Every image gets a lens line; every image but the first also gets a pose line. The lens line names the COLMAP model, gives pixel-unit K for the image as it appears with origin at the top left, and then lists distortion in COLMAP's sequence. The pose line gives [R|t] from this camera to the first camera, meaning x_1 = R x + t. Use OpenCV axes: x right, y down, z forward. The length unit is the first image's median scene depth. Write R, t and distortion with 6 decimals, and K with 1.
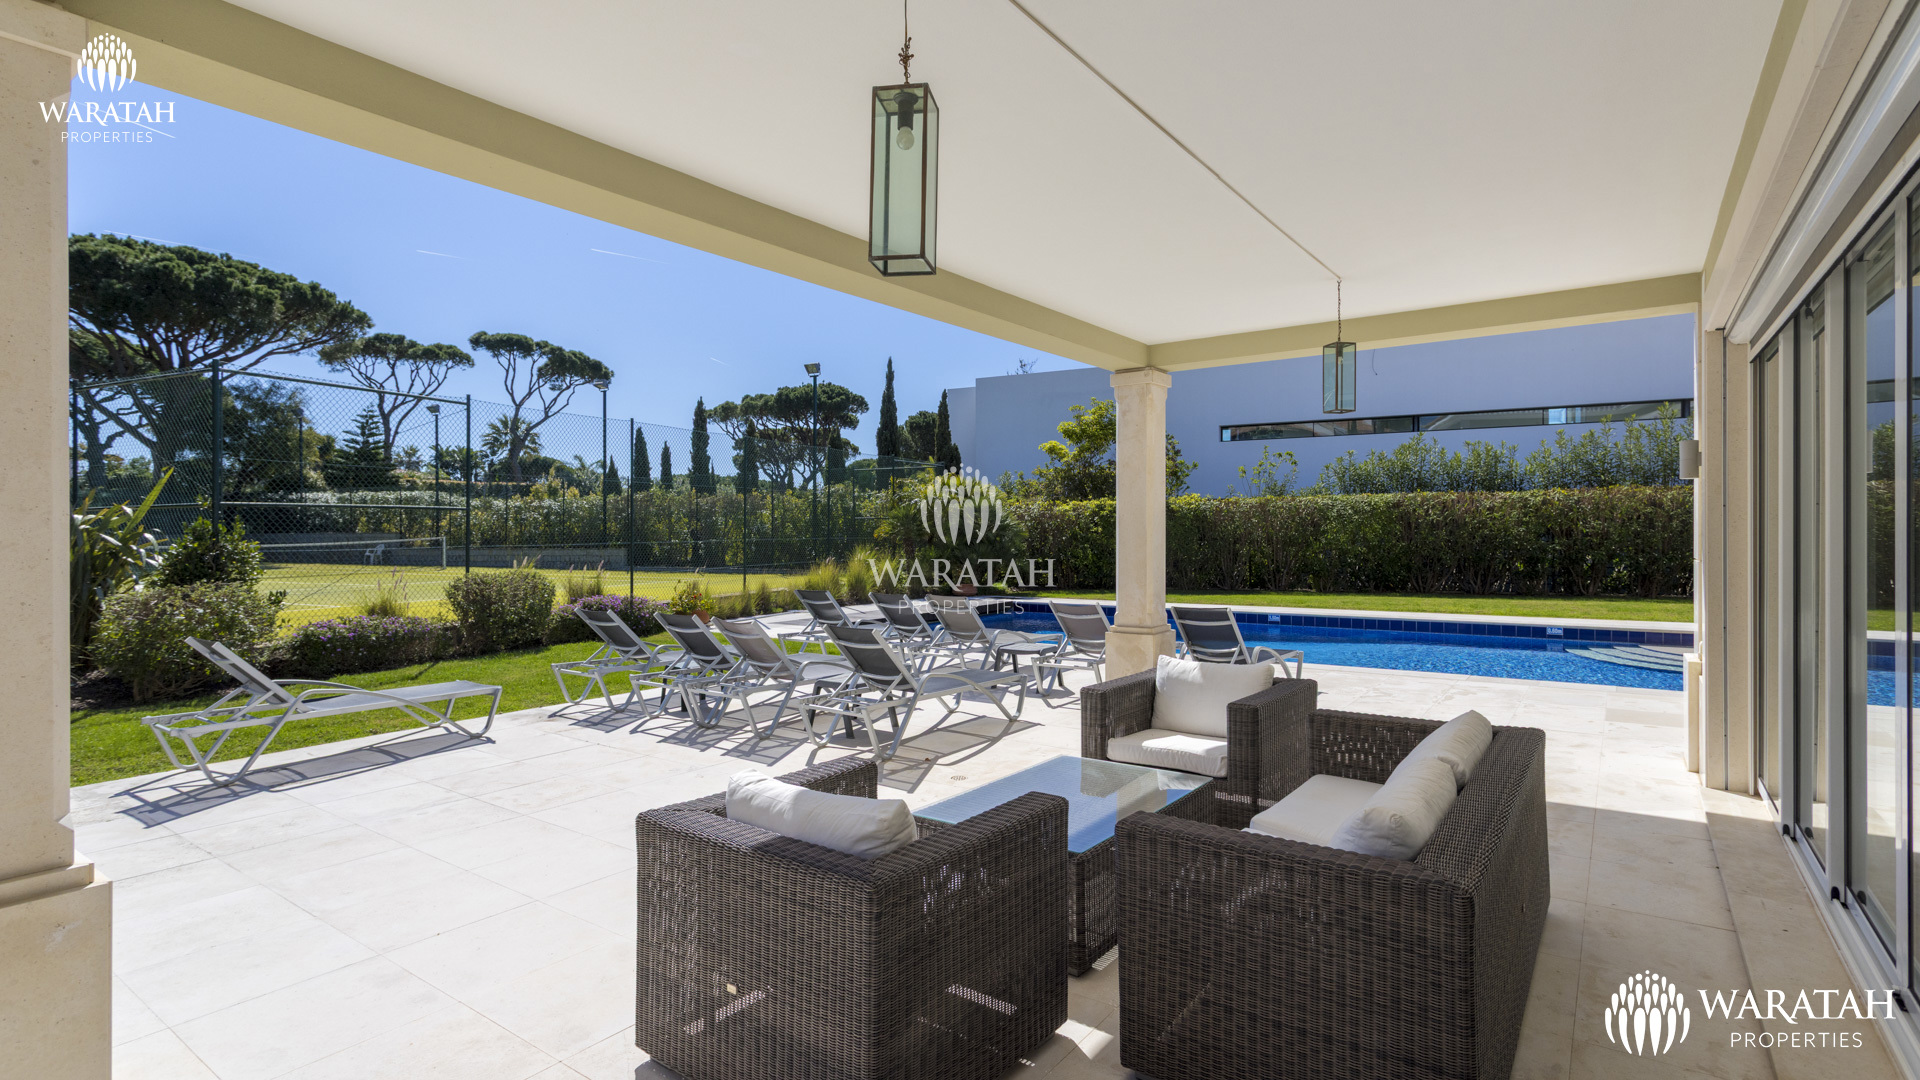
lens RADIAL K [[931.1, 0, 958.7], [0, 931.1, 525.0], [0, 0, 1]] dist [0.006976, 0.000472]
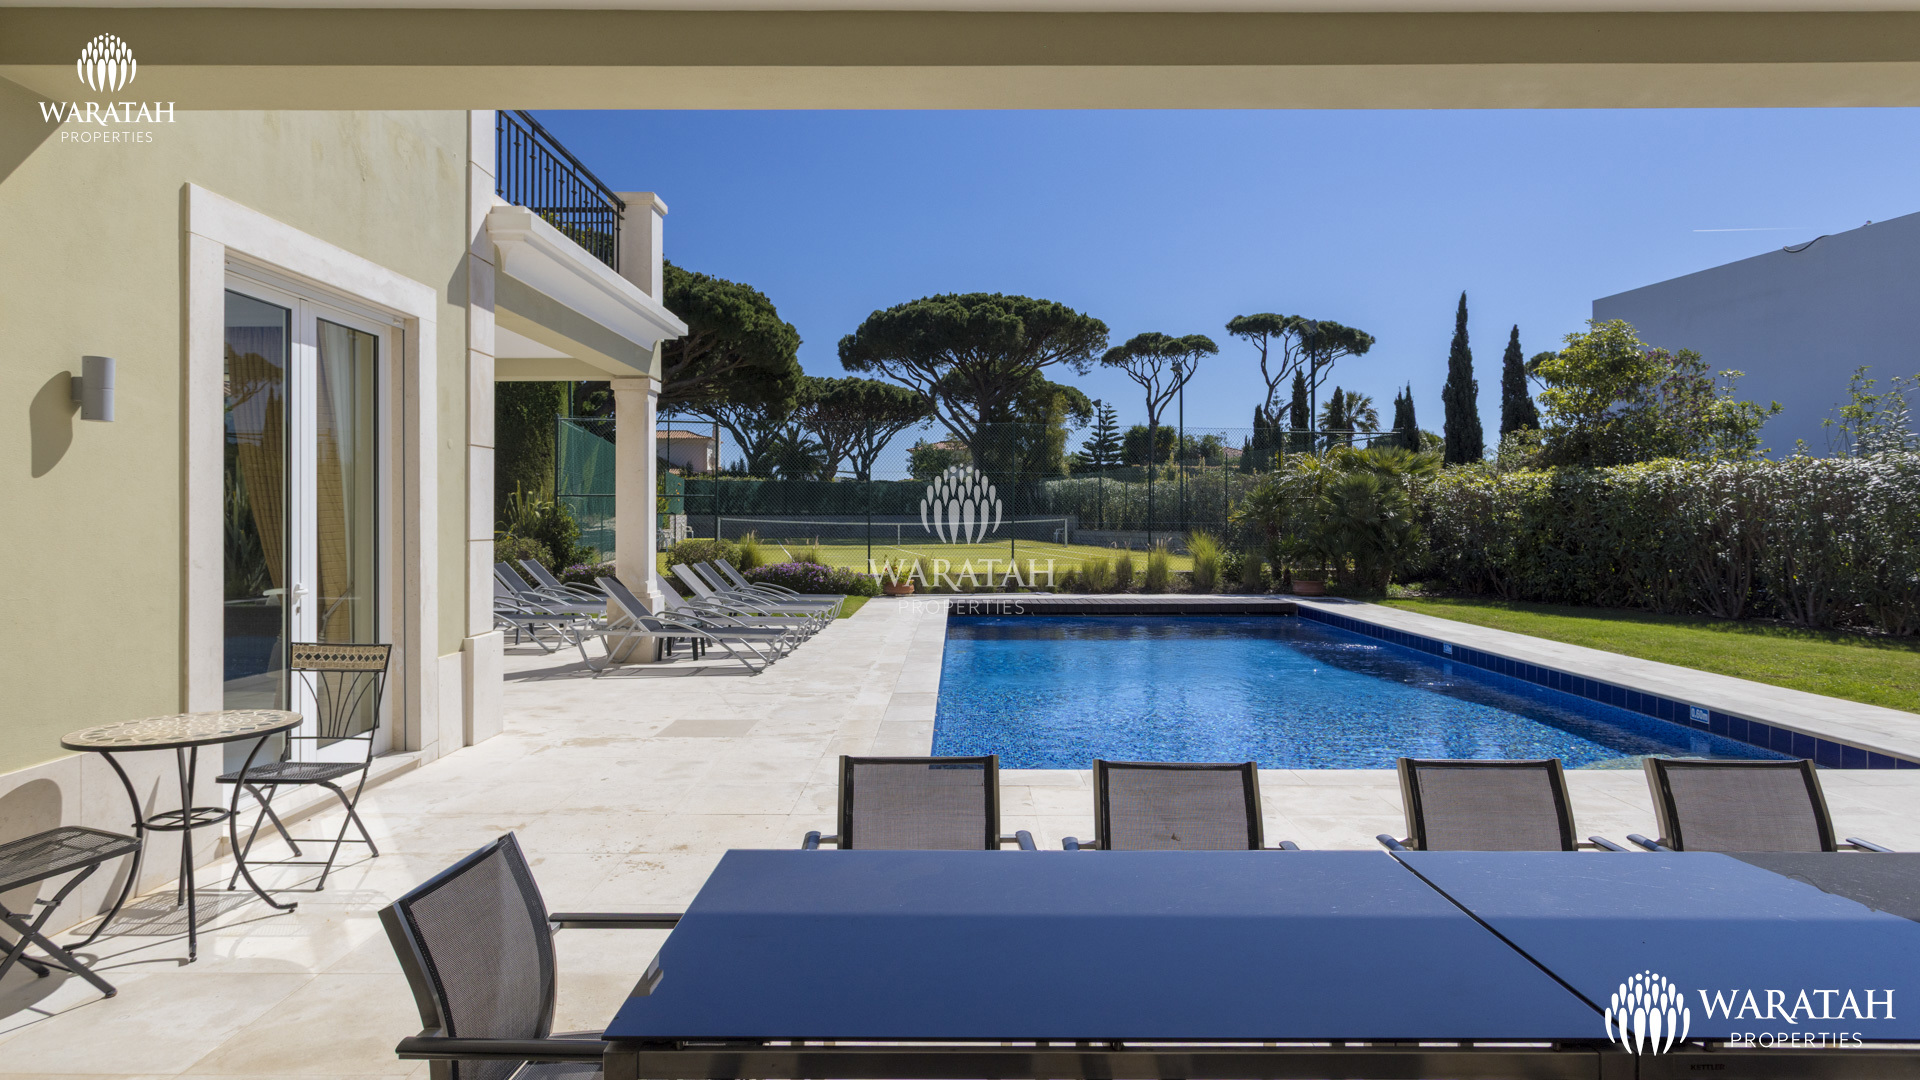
lens RADIAL K [[1041.2, 0, 943.3], [0, 1041.2, 521.9], [0, 0, 1]] dist [0.000472, -0.000220]
pose [[0.583570, 0.011410, -0.811982, 0.239537], [-0.000159, 0.999903, 0.013937, -0.000504], [0.812063, -0.008004, 0.583515, 0.089072]]
